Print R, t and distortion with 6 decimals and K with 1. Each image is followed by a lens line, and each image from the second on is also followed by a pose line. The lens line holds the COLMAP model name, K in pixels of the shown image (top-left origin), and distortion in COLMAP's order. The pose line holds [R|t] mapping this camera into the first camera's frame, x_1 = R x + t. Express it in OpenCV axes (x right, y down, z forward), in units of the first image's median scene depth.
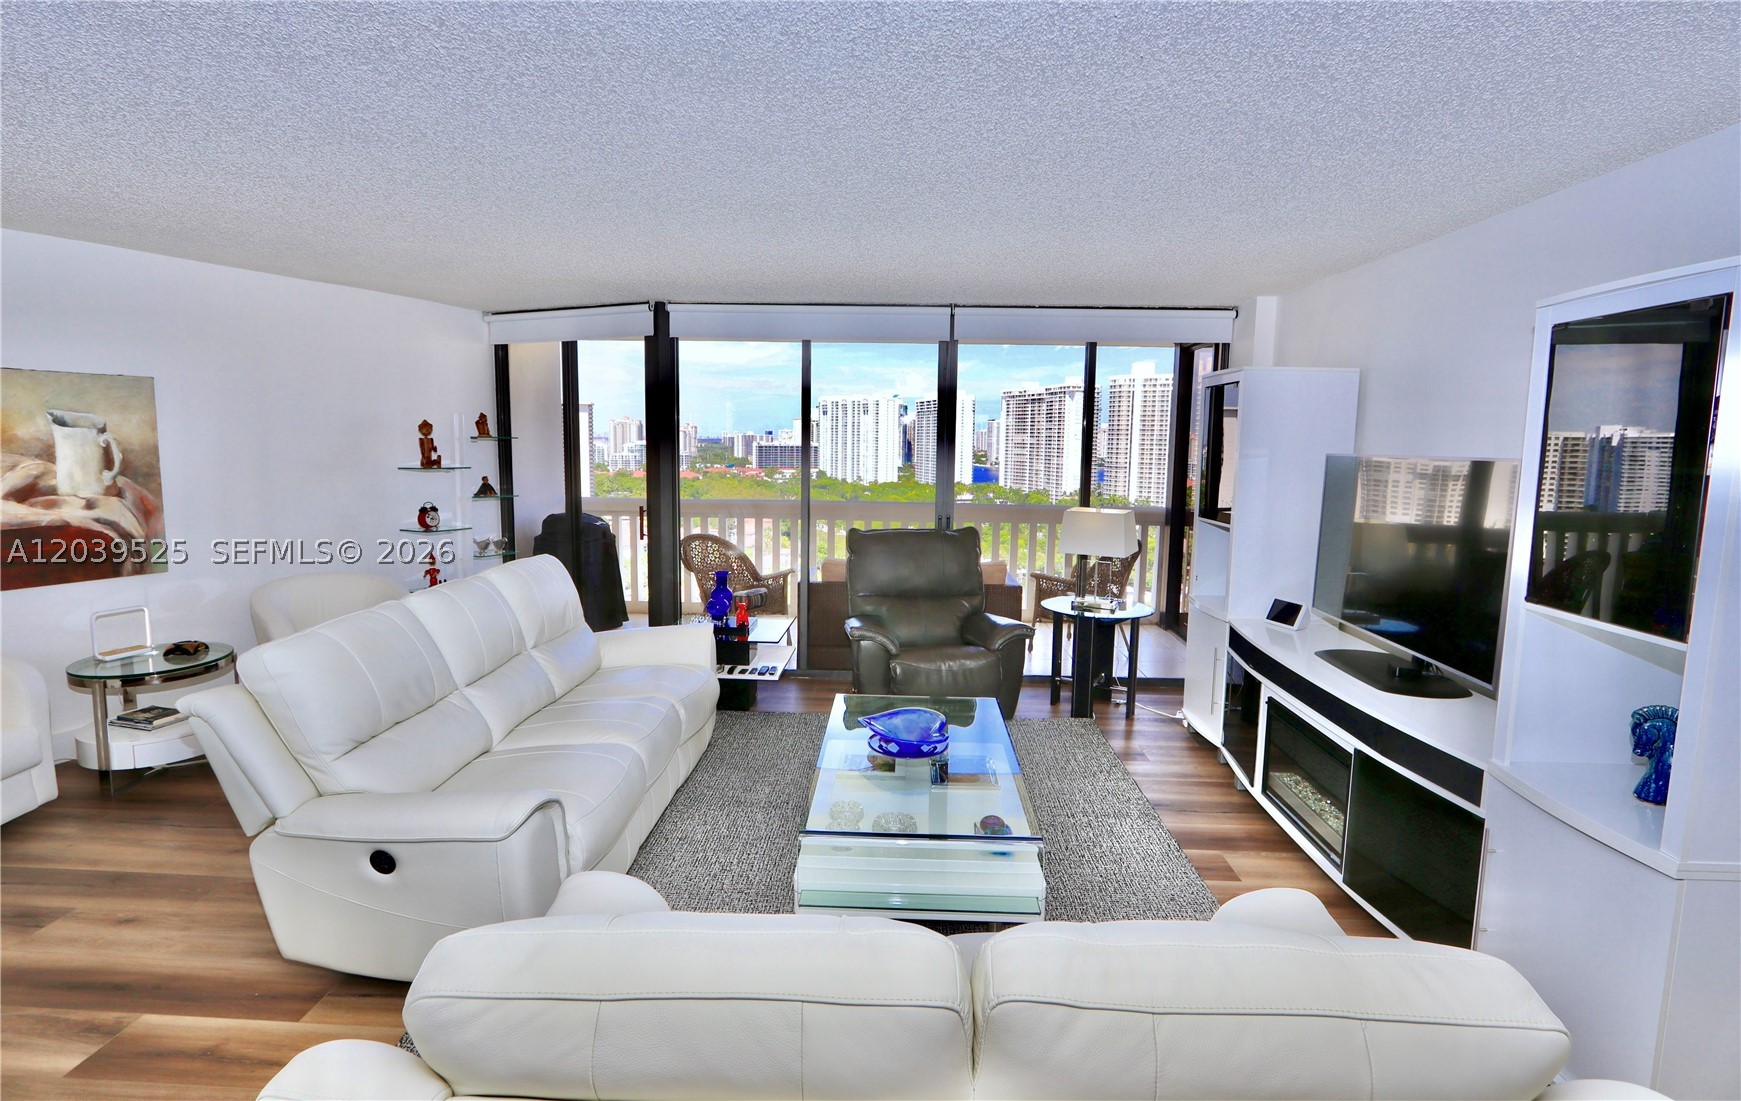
lens RADIAL K [[816.7, 0, 876.7], [0, 816.7, 532.1], [0, 0, 1]] dist [-0.017508, 0.001178]
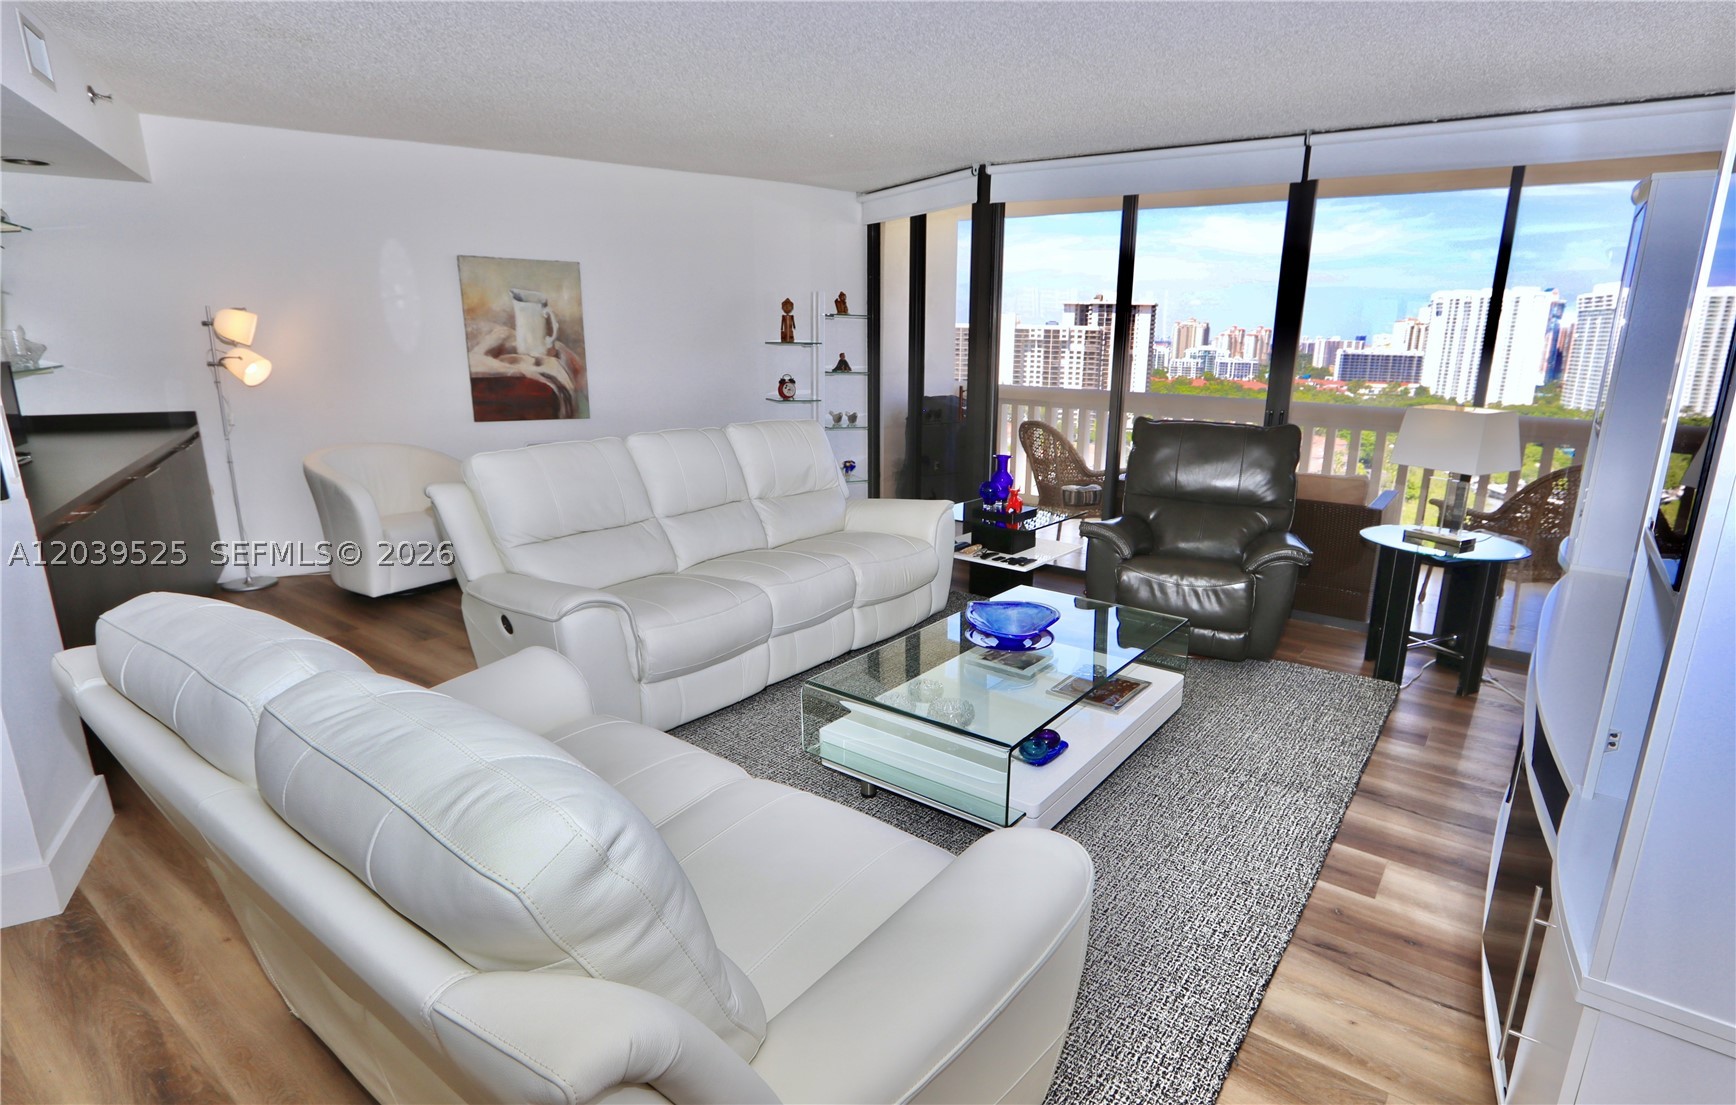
lens RADIAL K [[872.7, 0, 934.4], [0, 872.7, 564.2], [0, 0, 1]] dist [-0.021610, 0.007344]
pose [[0.839503, 0.140841, -0.524785, 0.304062], [-0.069300, 0.985688, 0.153678, 0.023522], [0.538918, -0.092646, 0.837248, 0.095980]]
